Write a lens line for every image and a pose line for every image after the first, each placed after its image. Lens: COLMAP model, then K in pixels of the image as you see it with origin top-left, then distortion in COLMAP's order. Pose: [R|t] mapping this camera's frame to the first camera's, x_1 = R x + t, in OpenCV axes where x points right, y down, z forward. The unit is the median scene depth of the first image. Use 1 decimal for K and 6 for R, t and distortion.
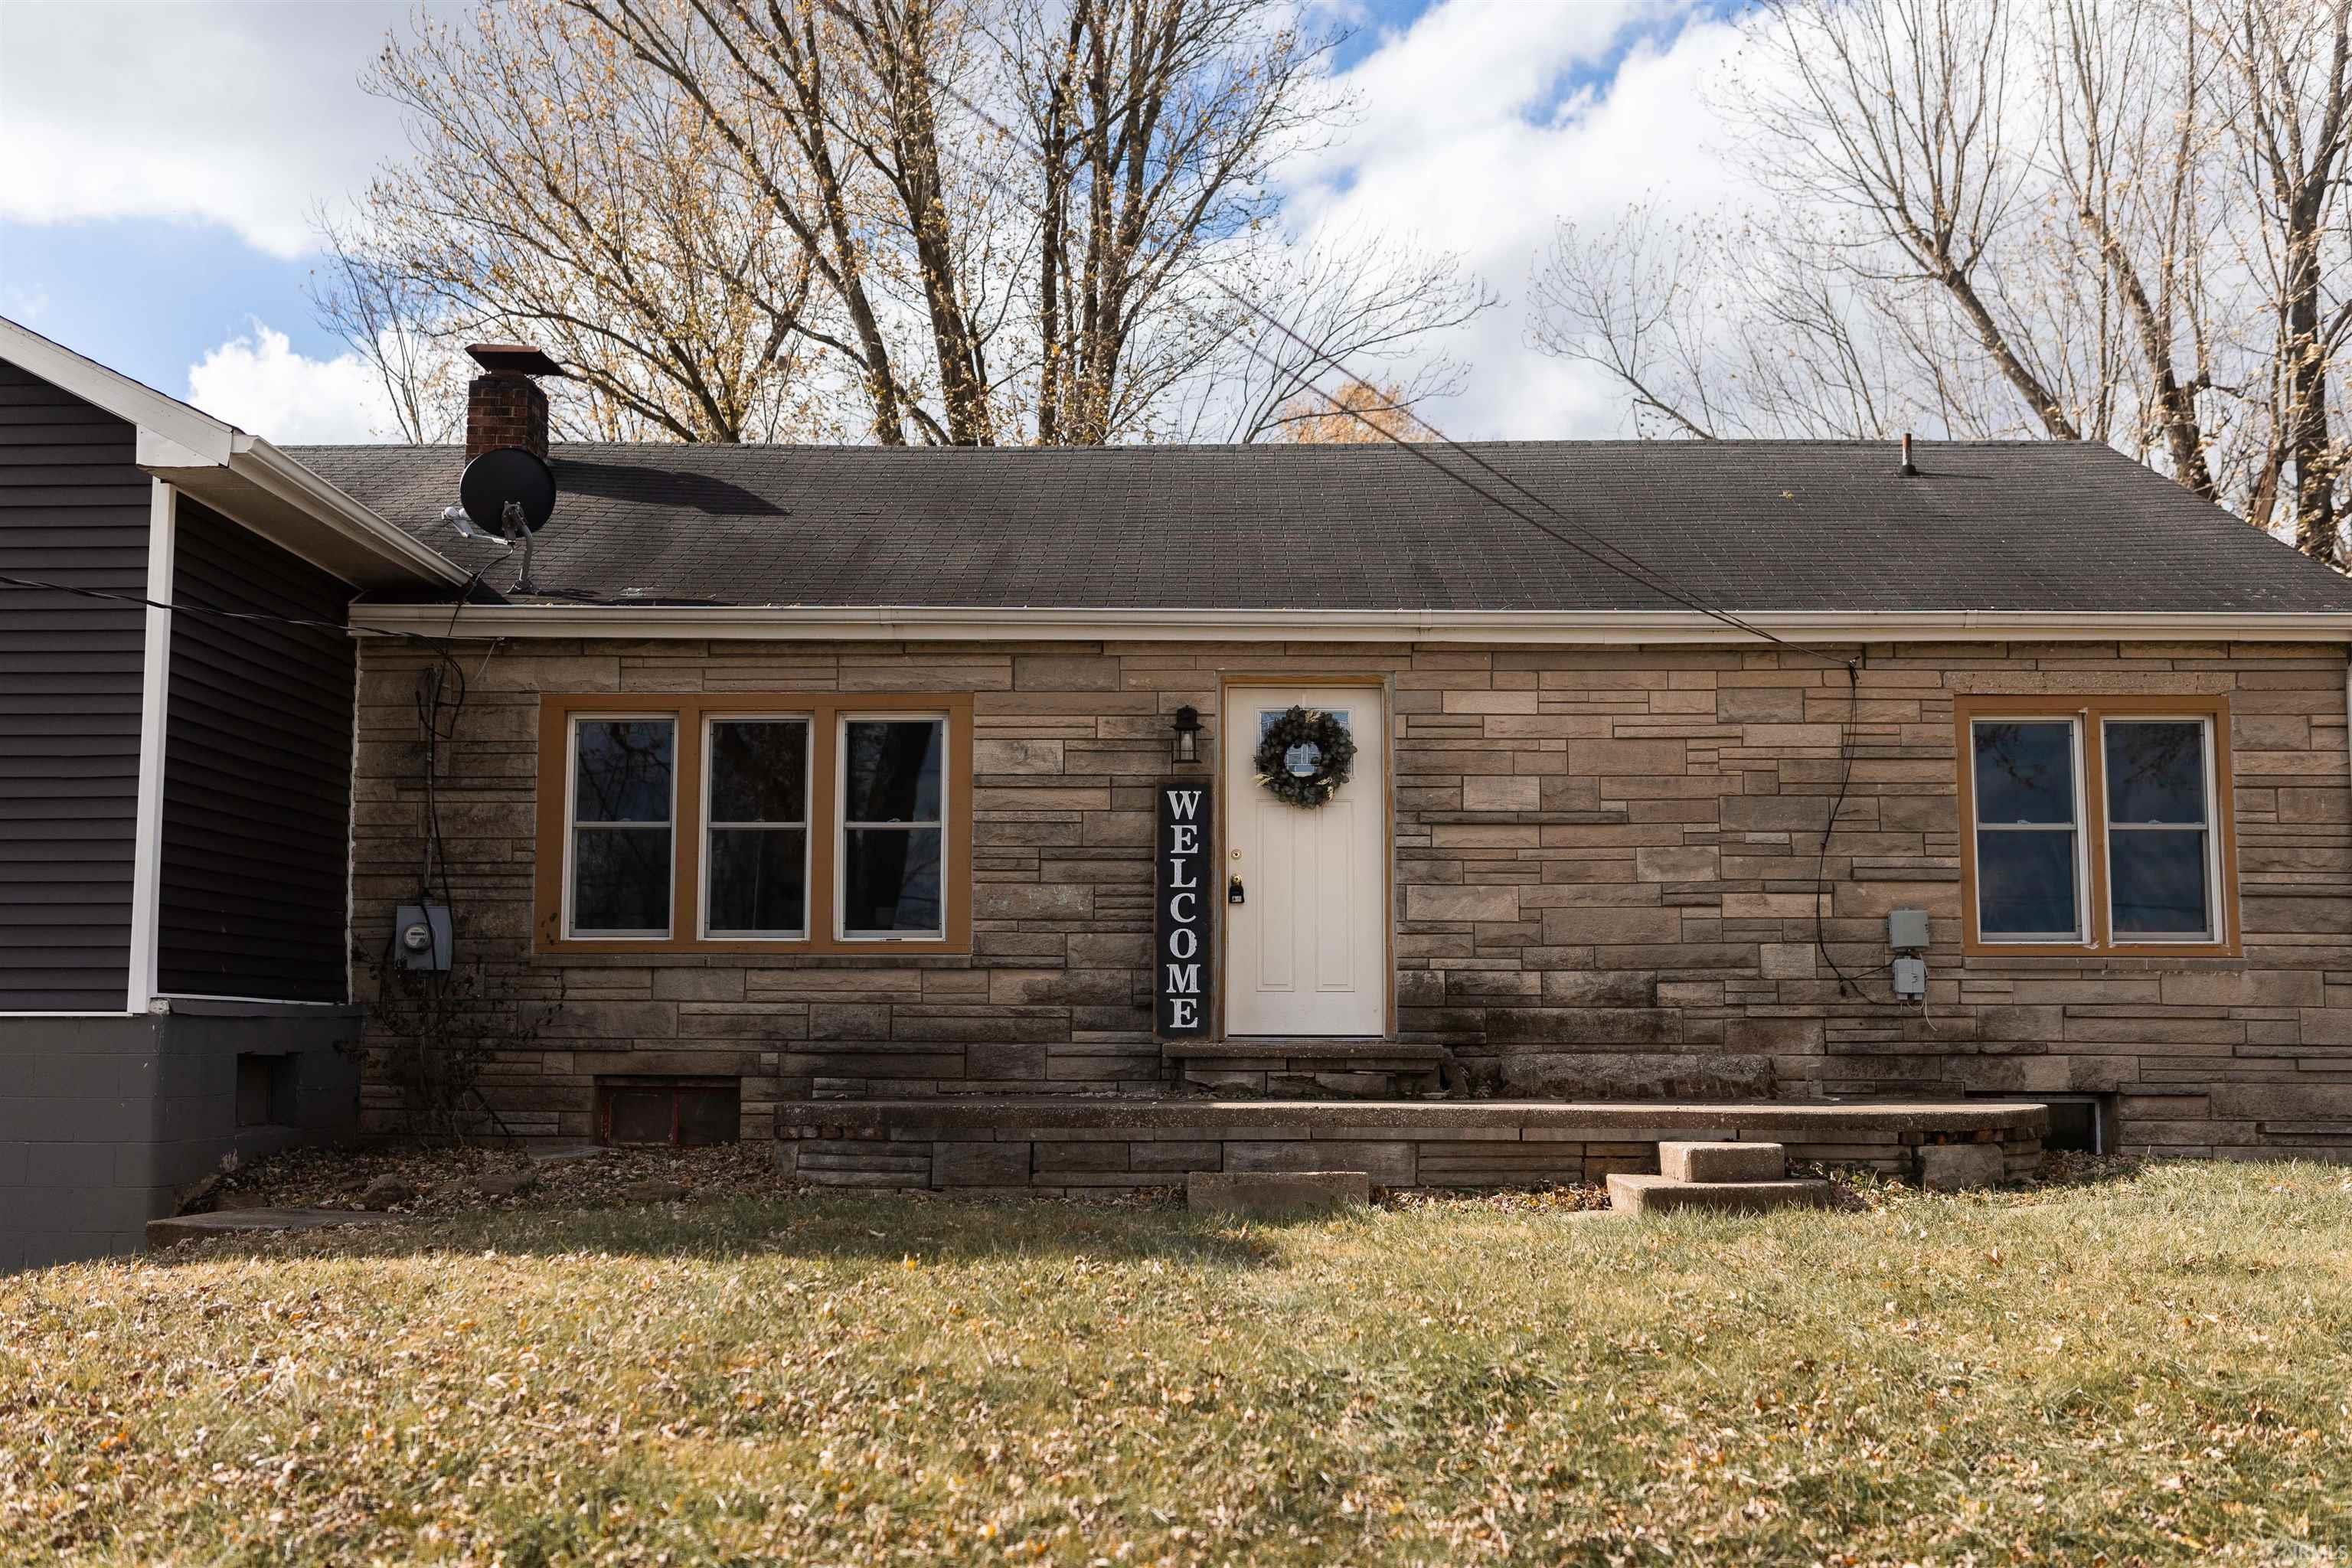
lens RADIAL K [[2314.5, 0, 1203.6], [0, 2314.5, 772.7], [0, 0, 1]] dist [0.000331, 0.000846]
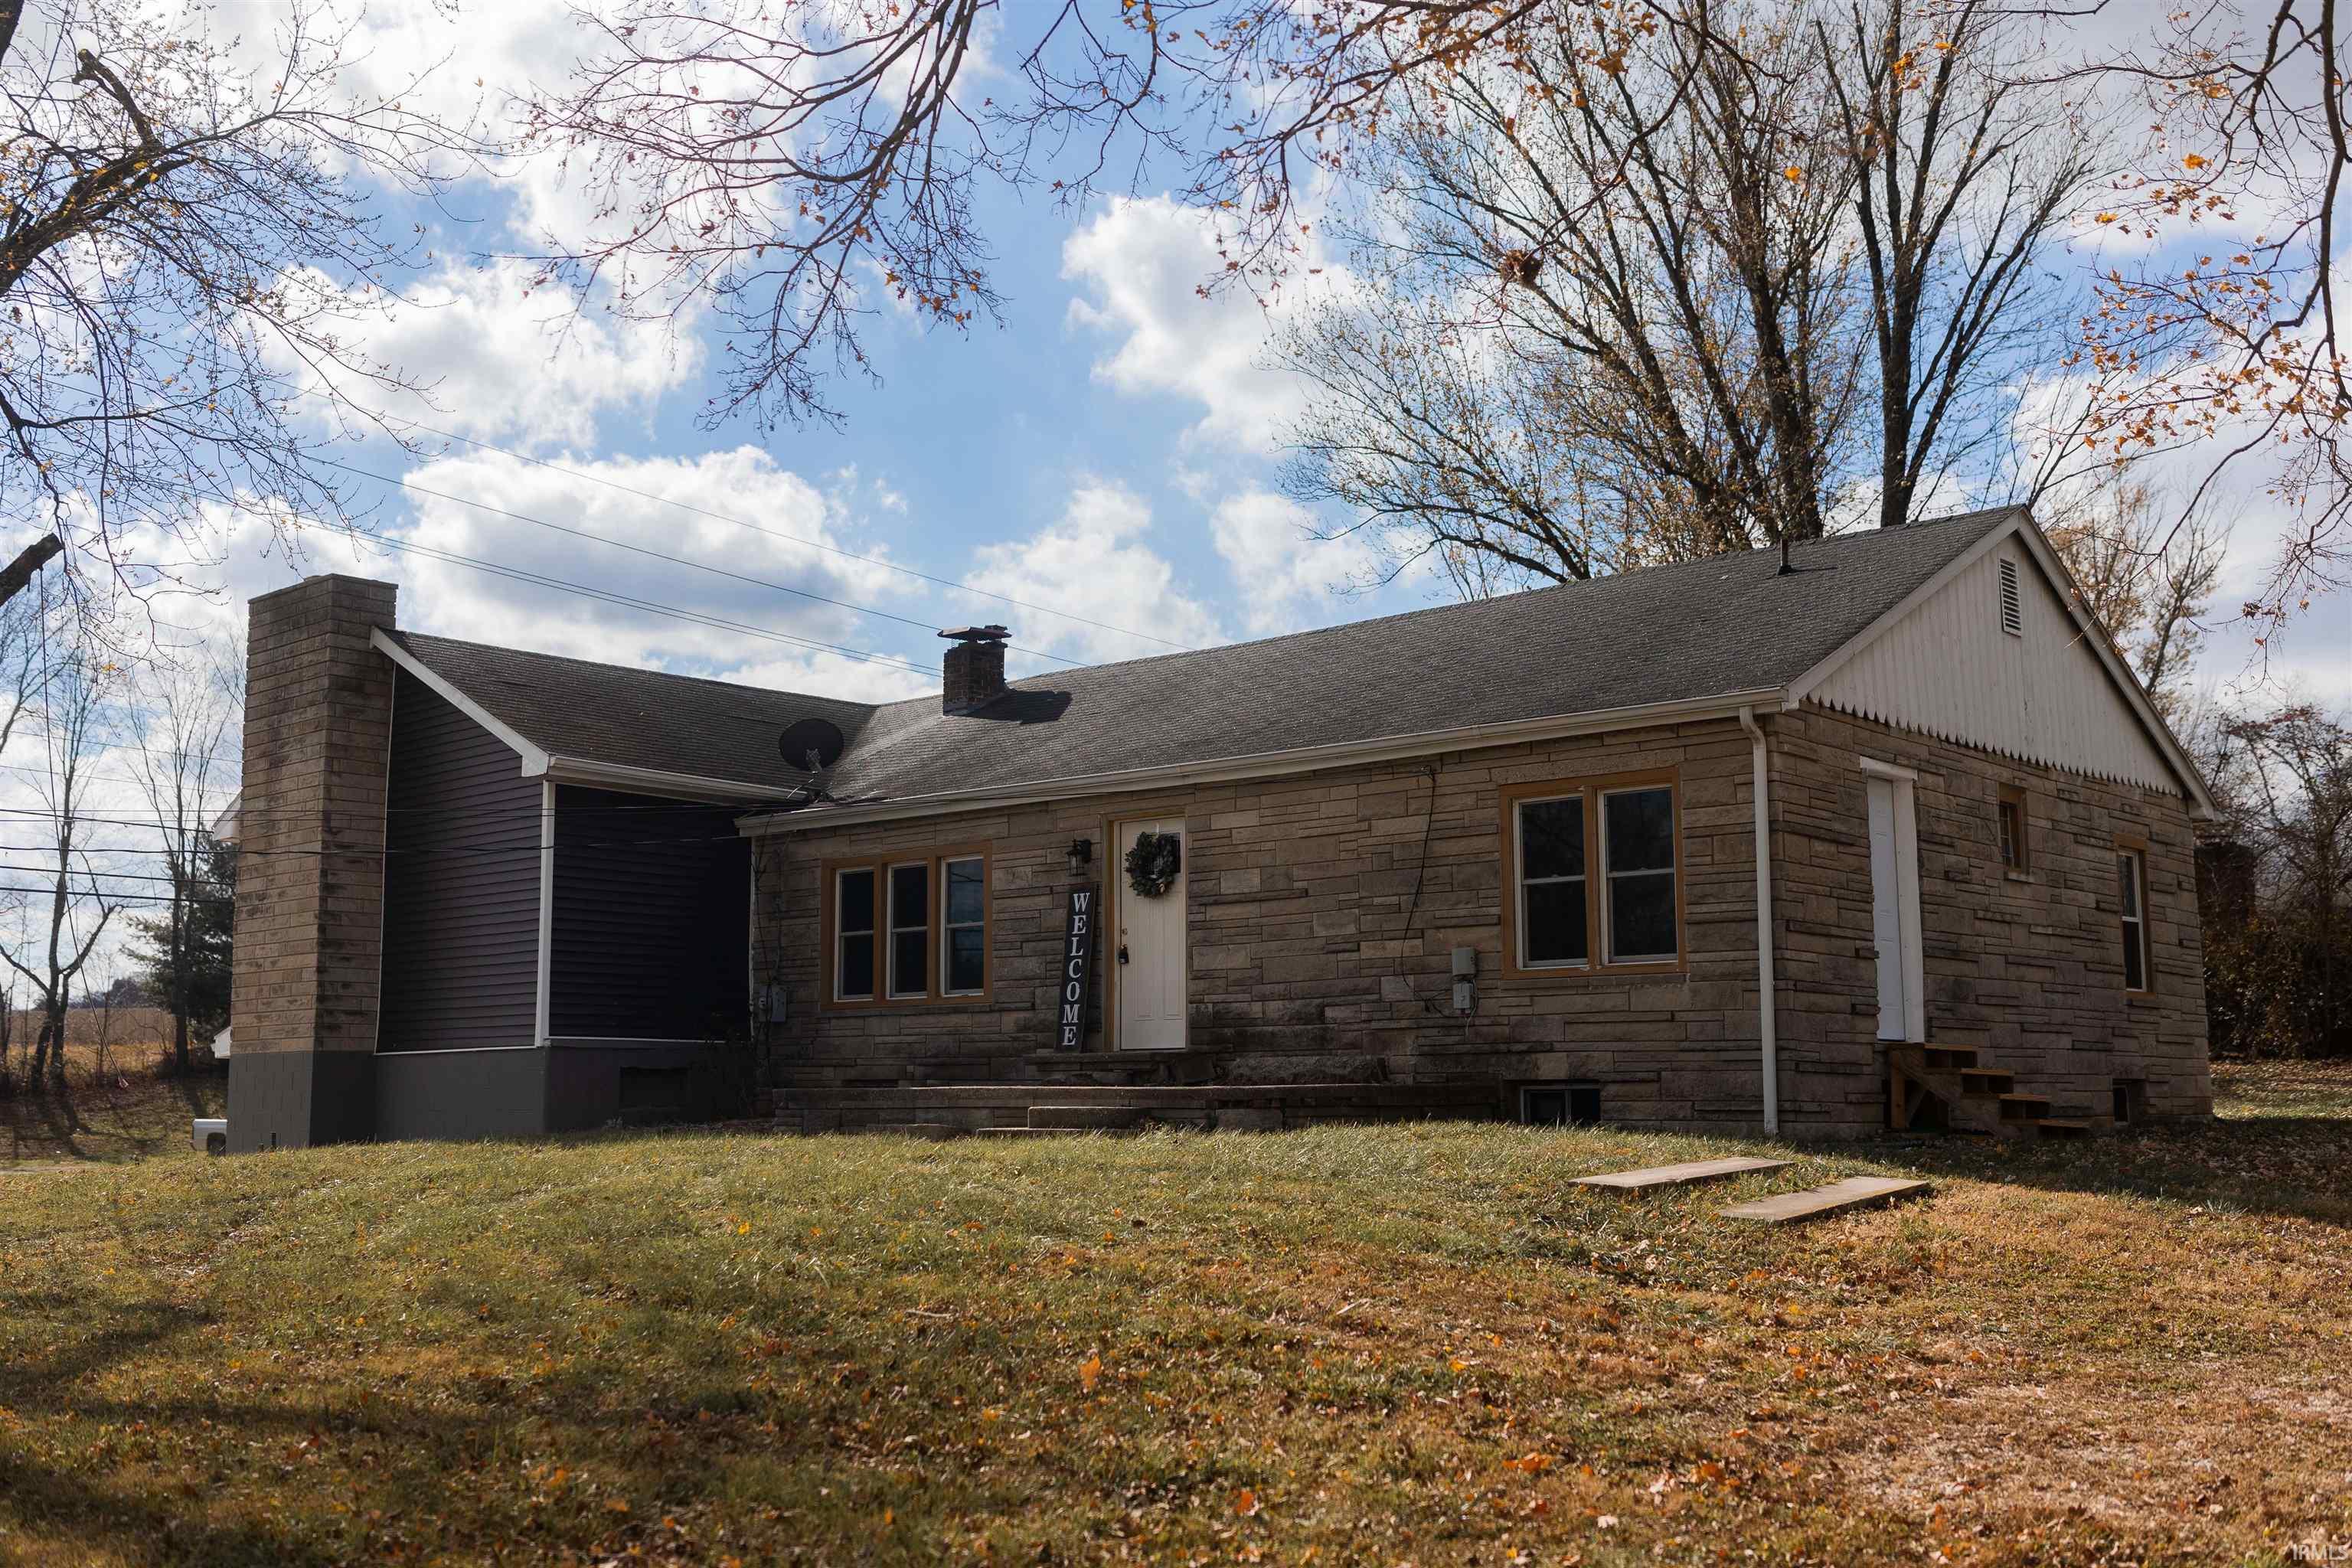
lens RADIAL K [[2344.5, 0, 1178.5], [0, 2344.5, 790.8], [0, 0, 1]] dist [0.003037, 0.015735]
pose [[0.752660, -0.091585, -0.652009, 1.076795], [0.079155, 0.995682, -0.048485, 0.020855], [0.653634, -0.015117, 0.756660, -0.152074]]
